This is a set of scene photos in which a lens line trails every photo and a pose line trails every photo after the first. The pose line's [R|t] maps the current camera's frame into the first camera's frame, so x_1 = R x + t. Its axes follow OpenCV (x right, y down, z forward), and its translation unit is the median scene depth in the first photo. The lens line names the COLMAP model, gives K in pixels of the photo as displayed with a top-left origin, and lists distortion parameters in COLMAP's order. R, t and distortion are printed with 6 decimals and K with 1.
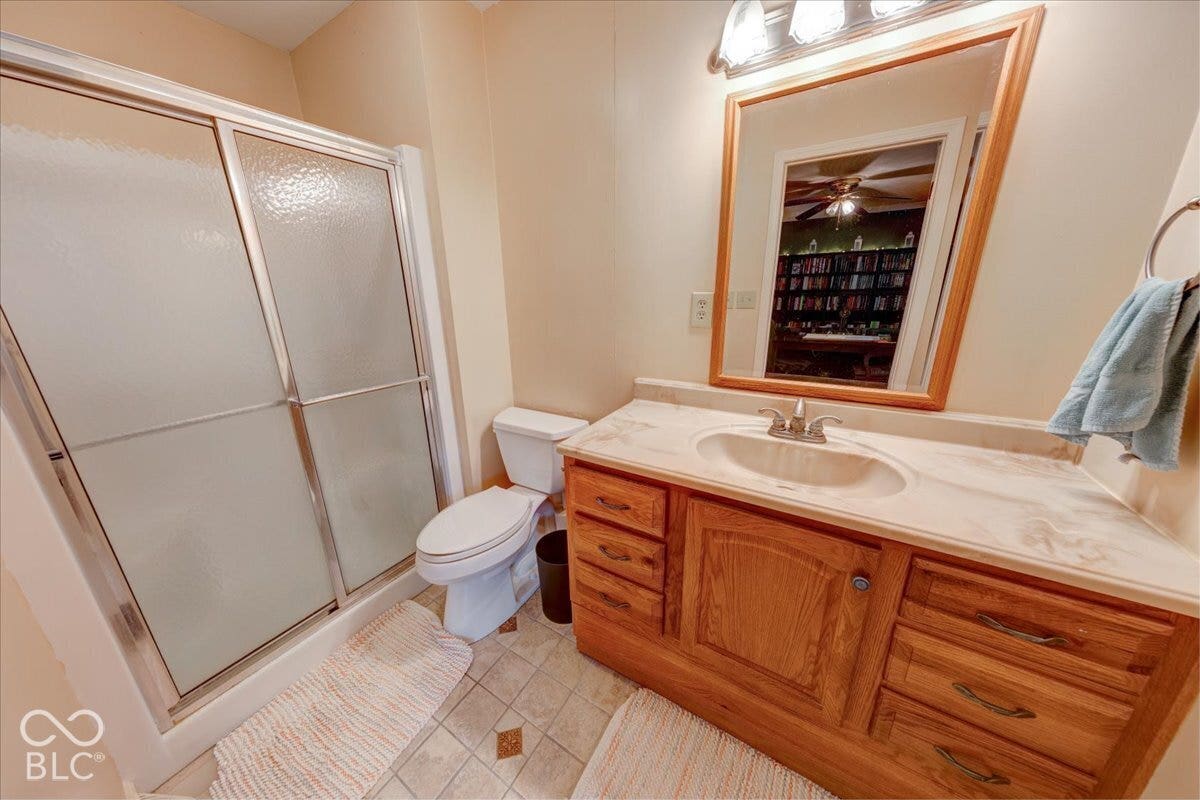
lens RADIAL K [[372.2, 0, 596.9], [0, 372.2, 397.0], [0, 0, 1]] dist [0.001388, 0.000036]
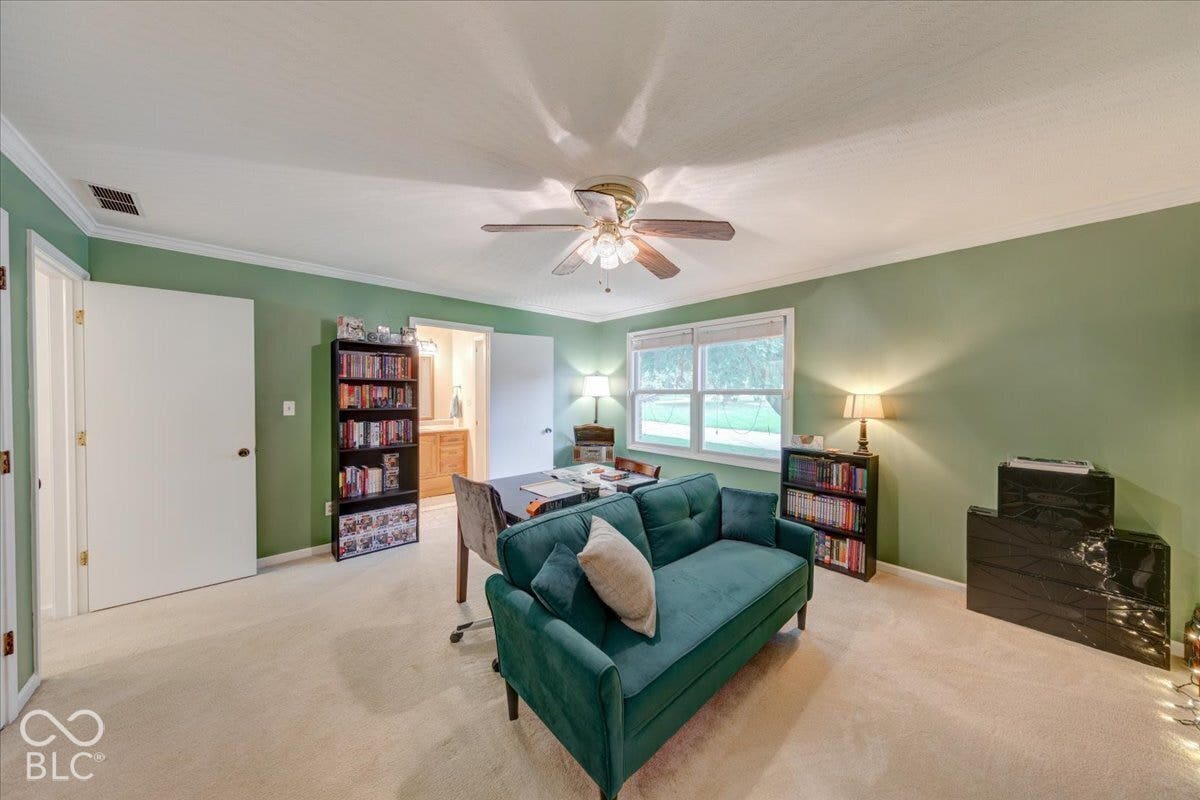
lens RADIAL K [[381.4, 0, 598.6], [0, 381.4, 397.4], [0, 0, 1]] dist [0.000975, -0.000015]
pose [[0.268815, 0.007449, 0.963163, -3.785299], [0.259610, 0.962402, -0.079900, 0.813702], [-0.927546, 0.271525, 0.256775, -2.713123]]
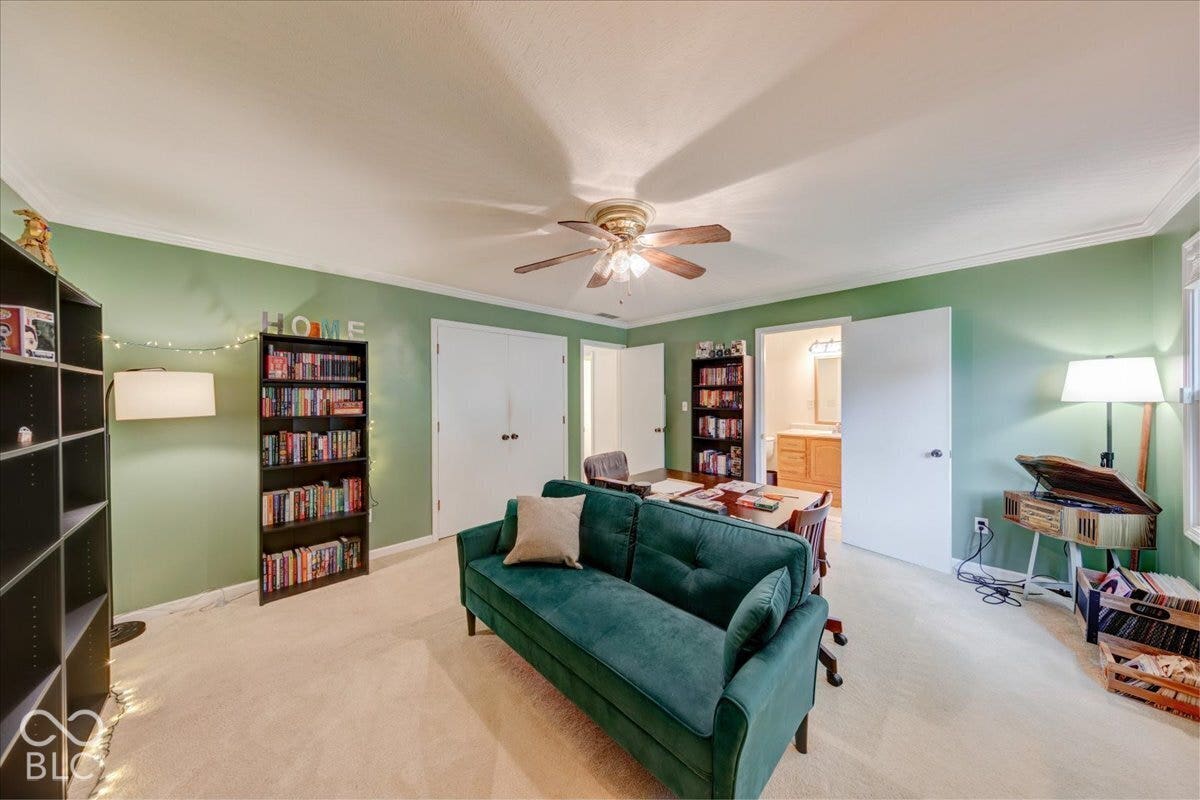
lens RADIAL K [[381.4, 0, 598.6], [0, 381.4, 397.4], [0, 0, 1]] dist [0.000975, -0.000015]
pose [[0.967144, 0.015065, -0.253782, -1.179745], [-0.083017, 0.962235, -0.259251, 1.263661], [0.240293, 0.271801, 0.931871, -4.464931]]
